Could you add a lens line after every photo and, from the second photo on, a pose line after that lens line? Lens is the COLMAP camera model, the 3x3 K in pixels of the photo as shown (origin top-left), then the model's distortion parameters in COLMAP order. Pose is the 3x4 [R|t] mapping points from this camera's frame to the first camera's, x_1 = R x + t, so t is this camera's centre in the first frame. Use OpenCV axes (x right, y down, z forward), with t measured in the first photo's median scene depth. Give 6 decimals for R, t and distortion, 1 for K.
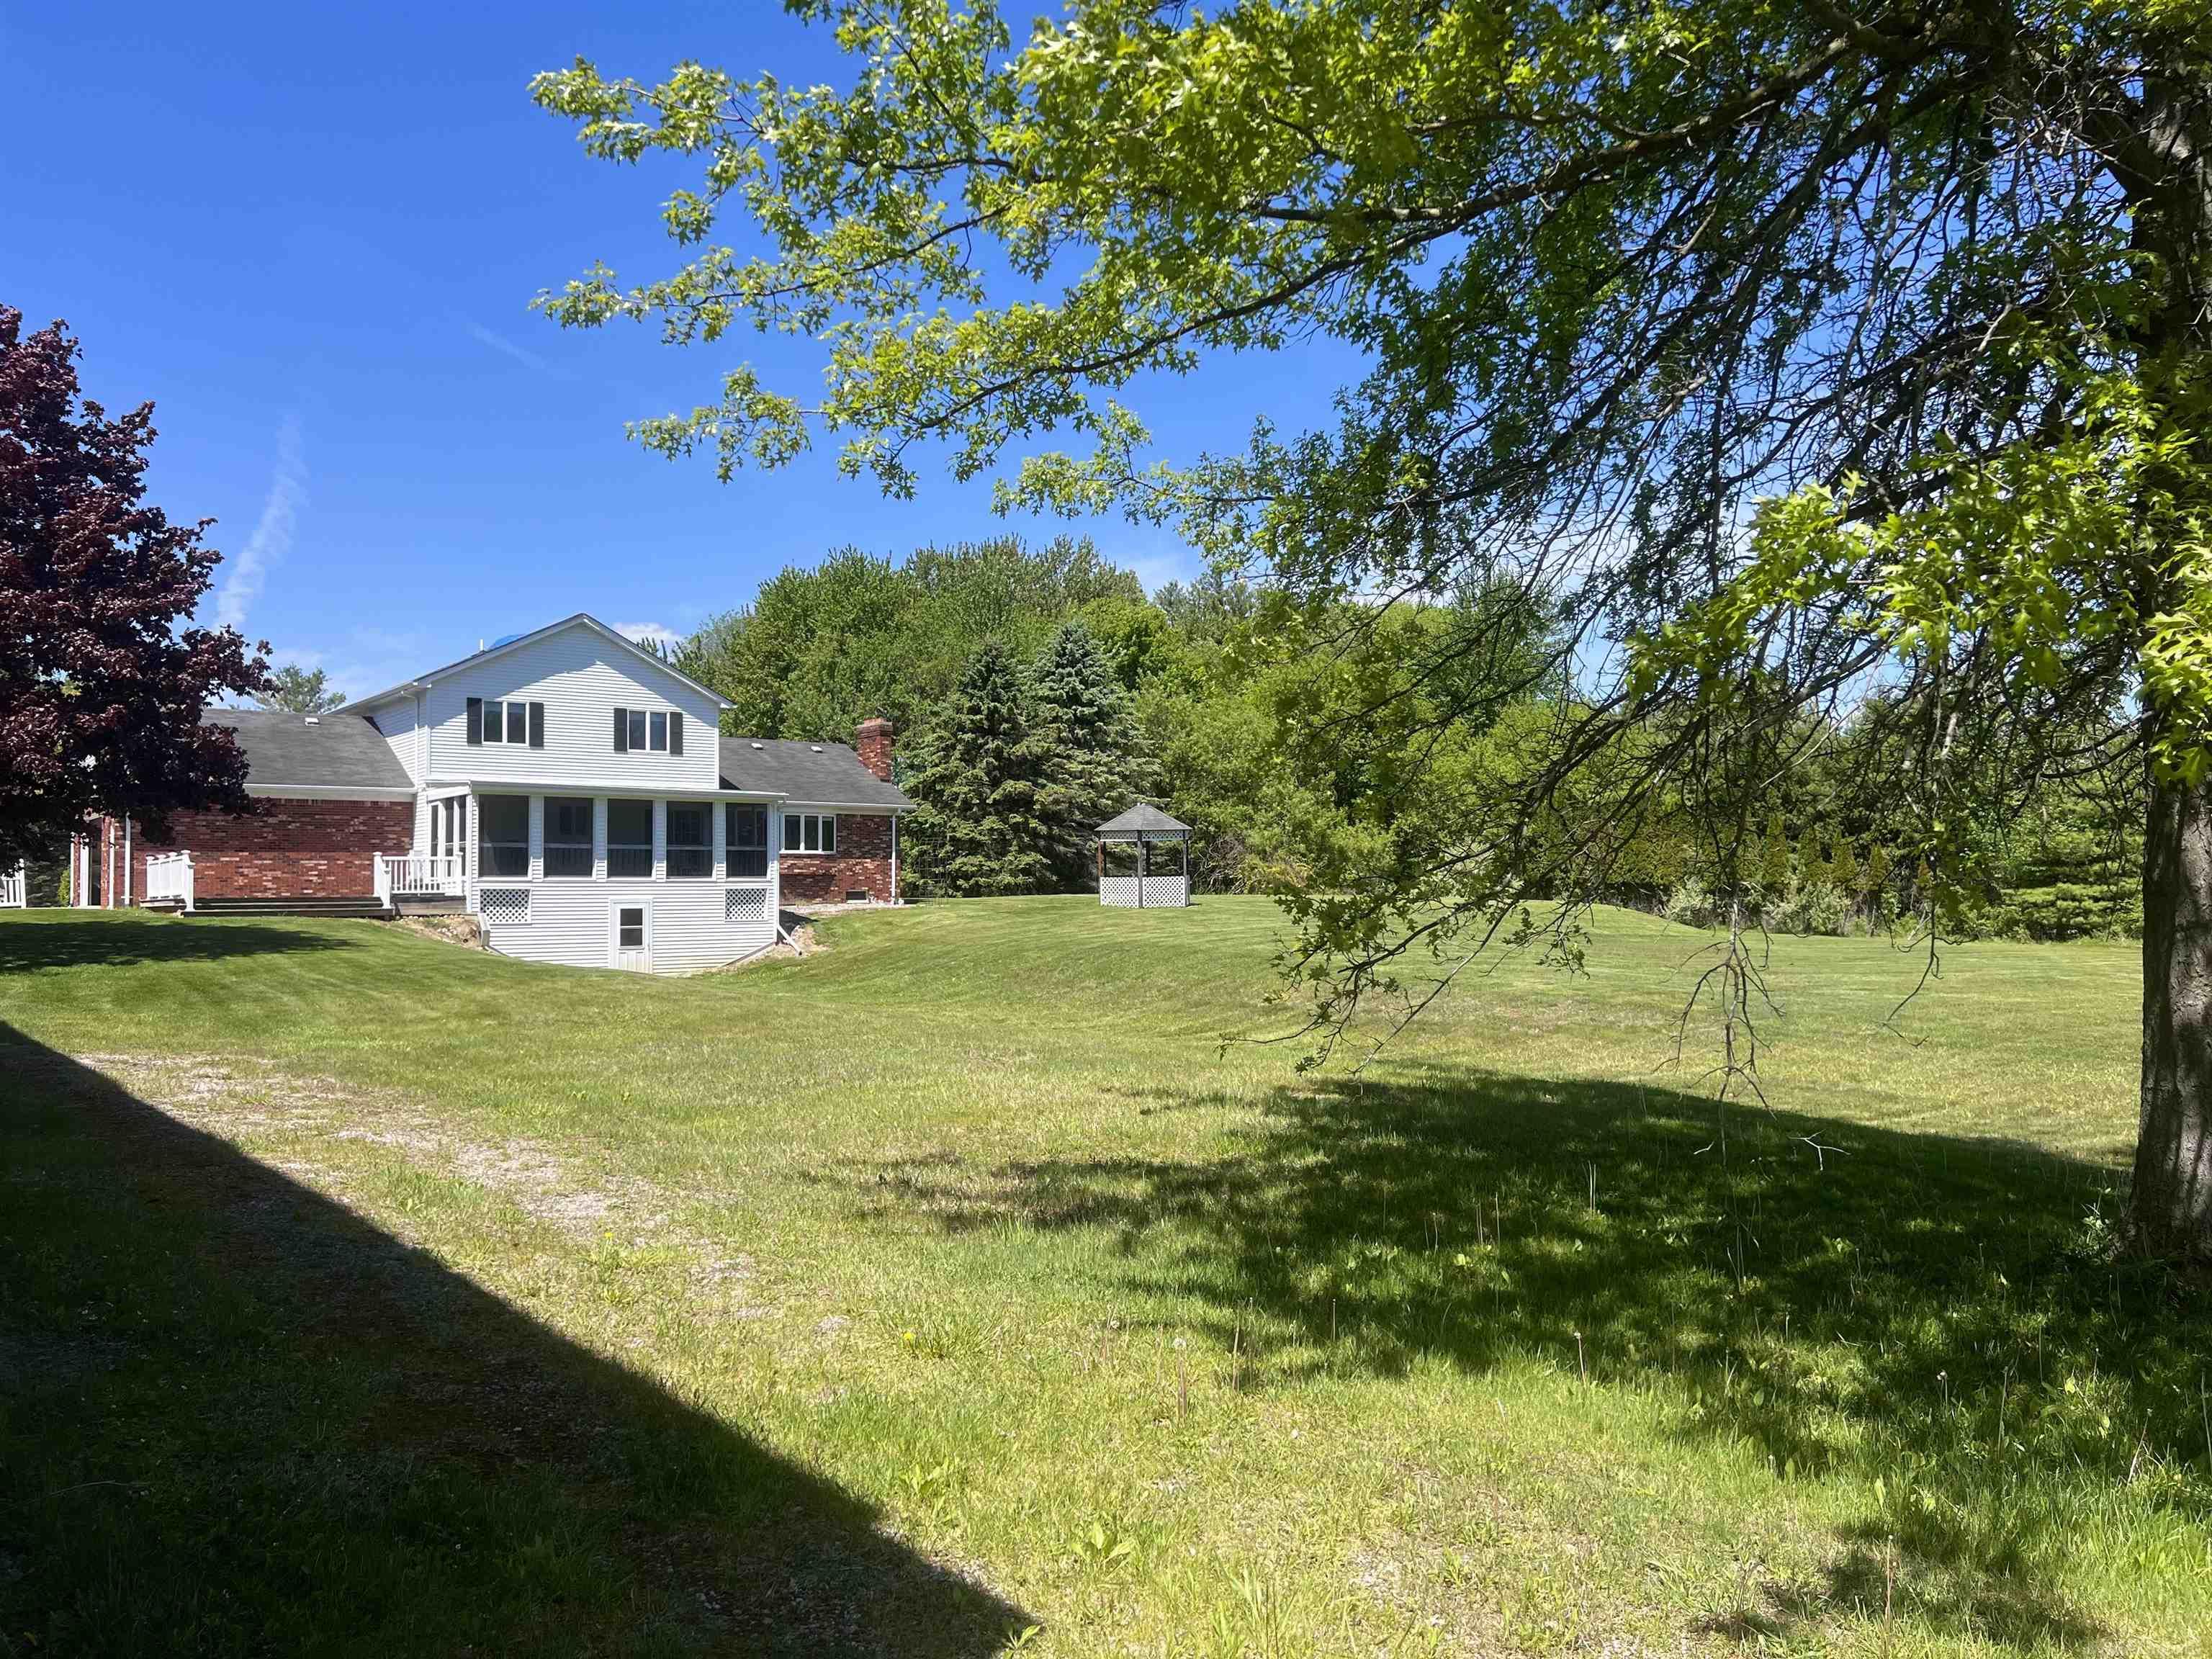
lens RADIAL K [[1635.4, 0, 1121.9], [0, 1635.4, 832.0], [0, 0, 1]] dist [0.033458, -0.012283]
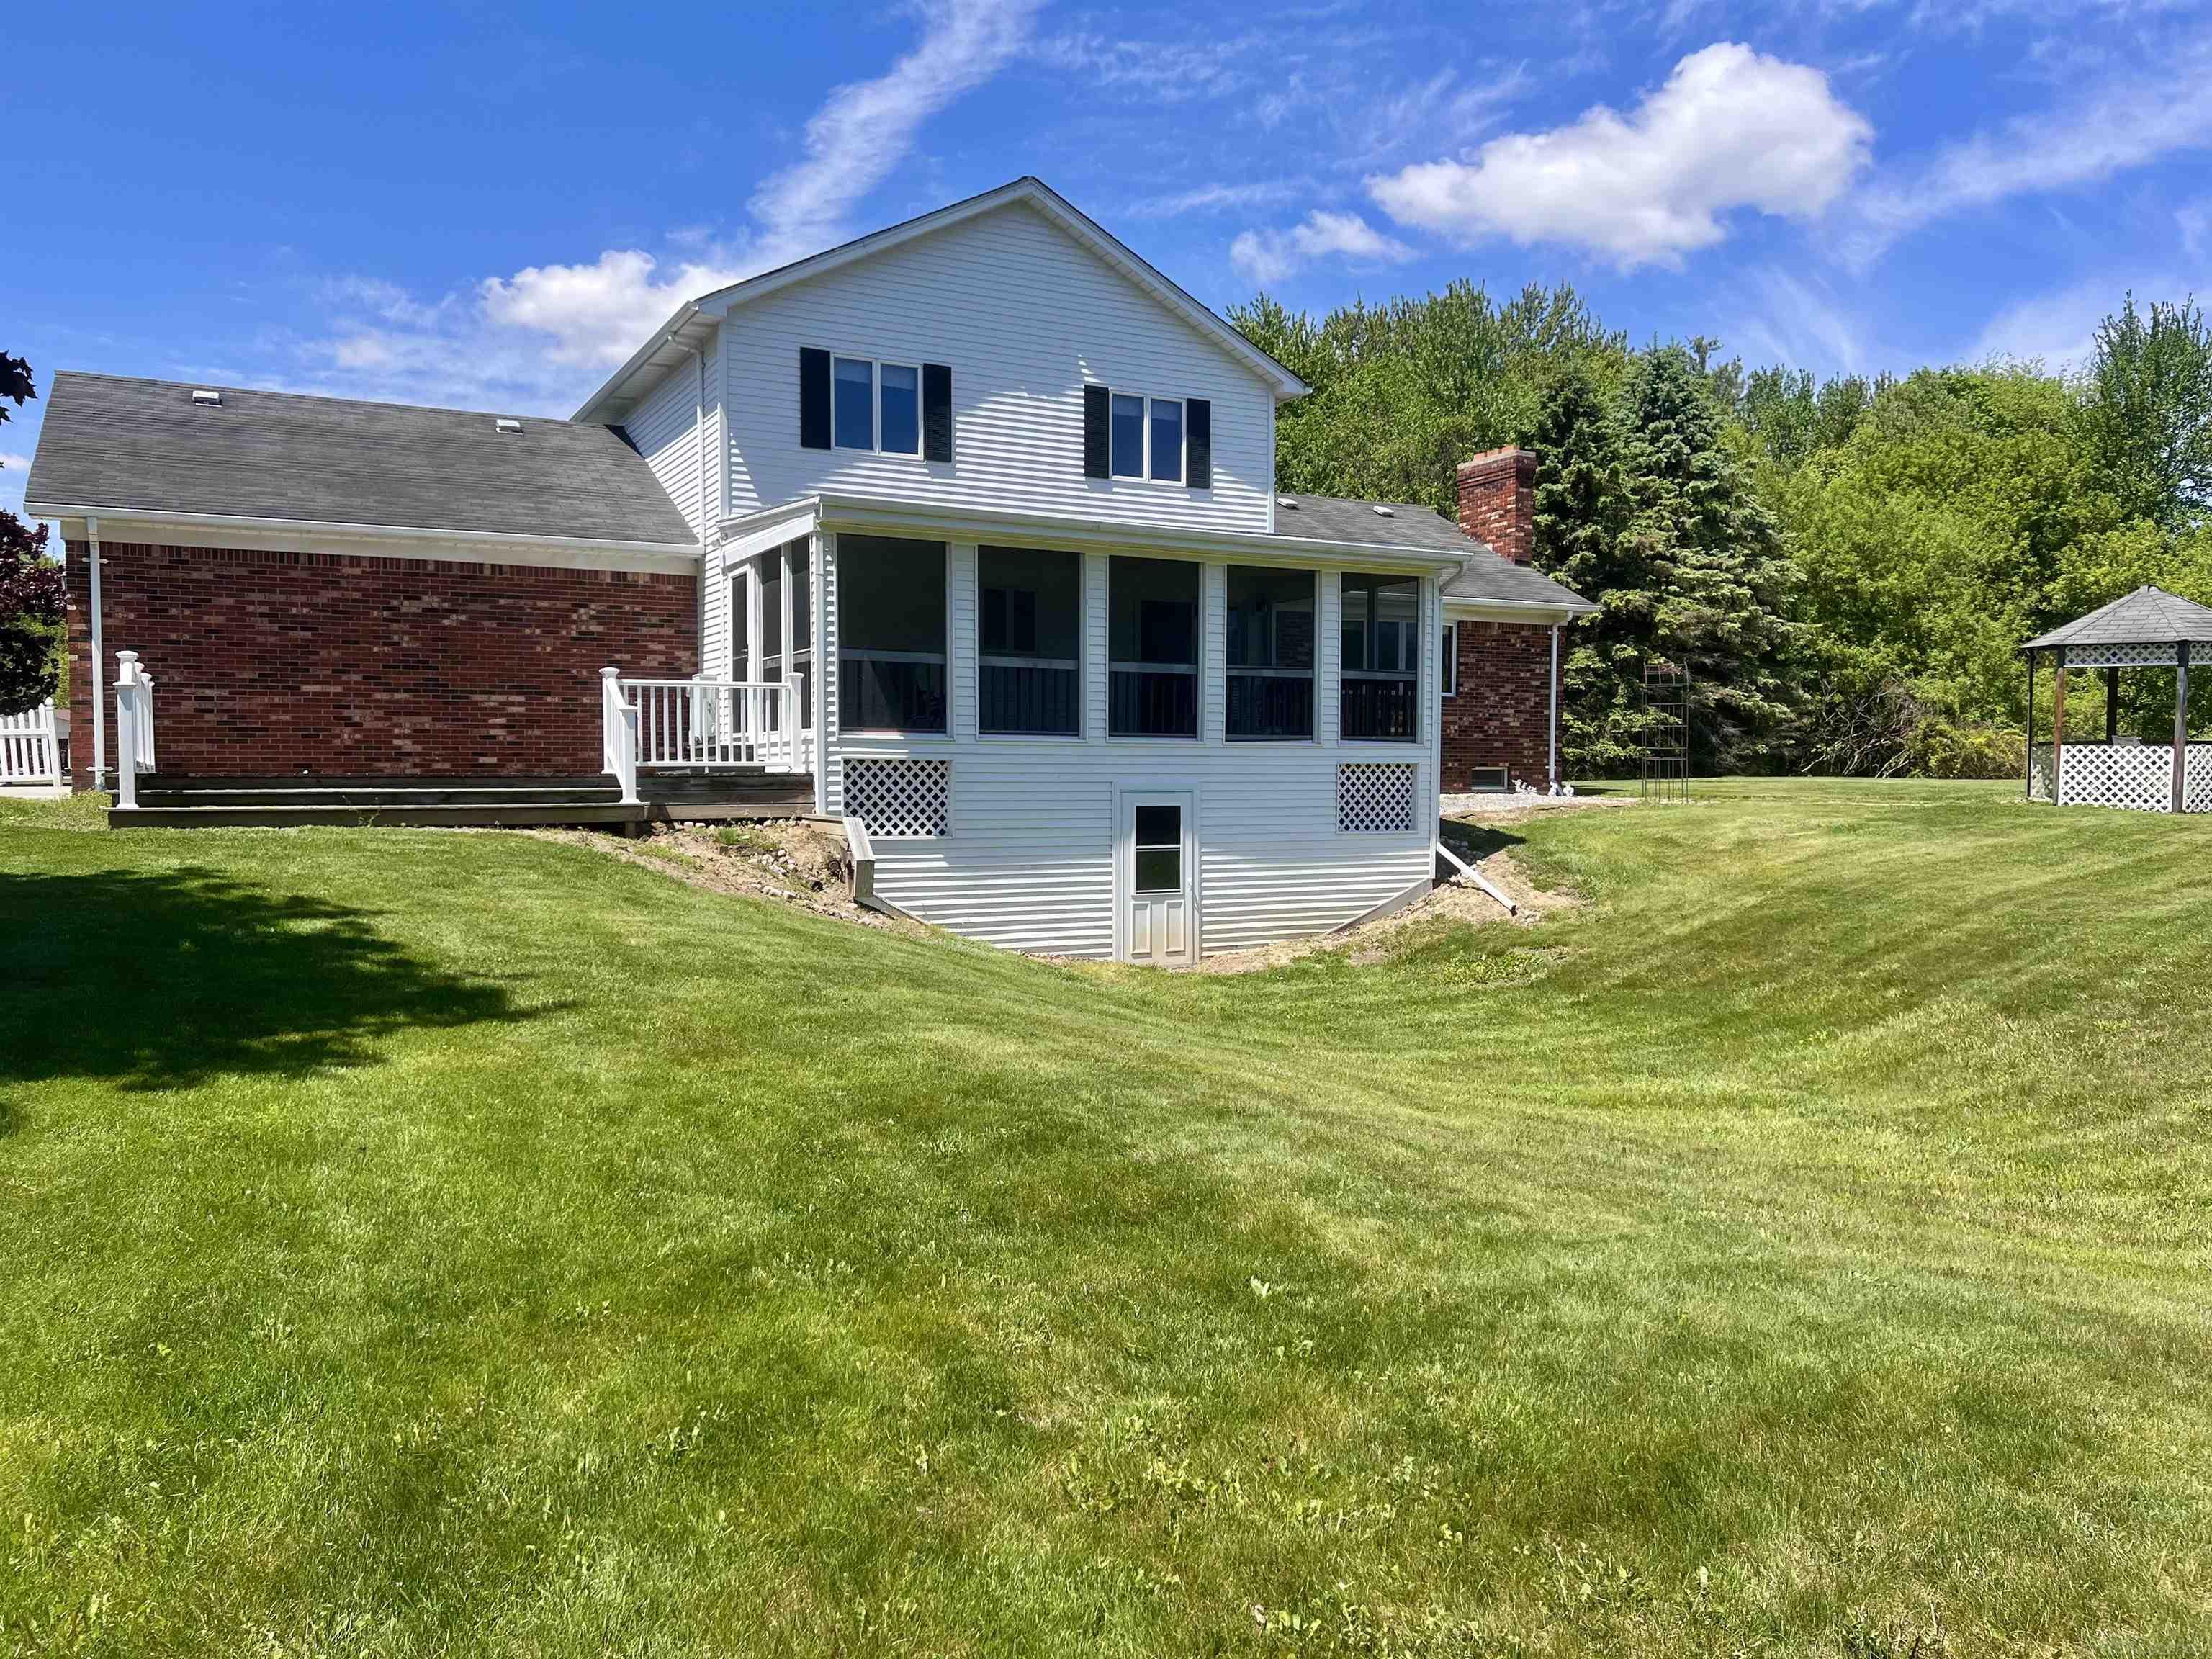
lens RADIAL K [[1635.4, 0, 1098.9], [0, 1635.4, 830.3], [0, 0, 1]] dist [0.033458, -0.012283]
pose [[0.984152, 0.017049, -0.176504, -0.227505], [-0.003459, 0.997024, 0.077017, 0.018249], [0.177292, -0.075186, 0.981282, 0.541055]]
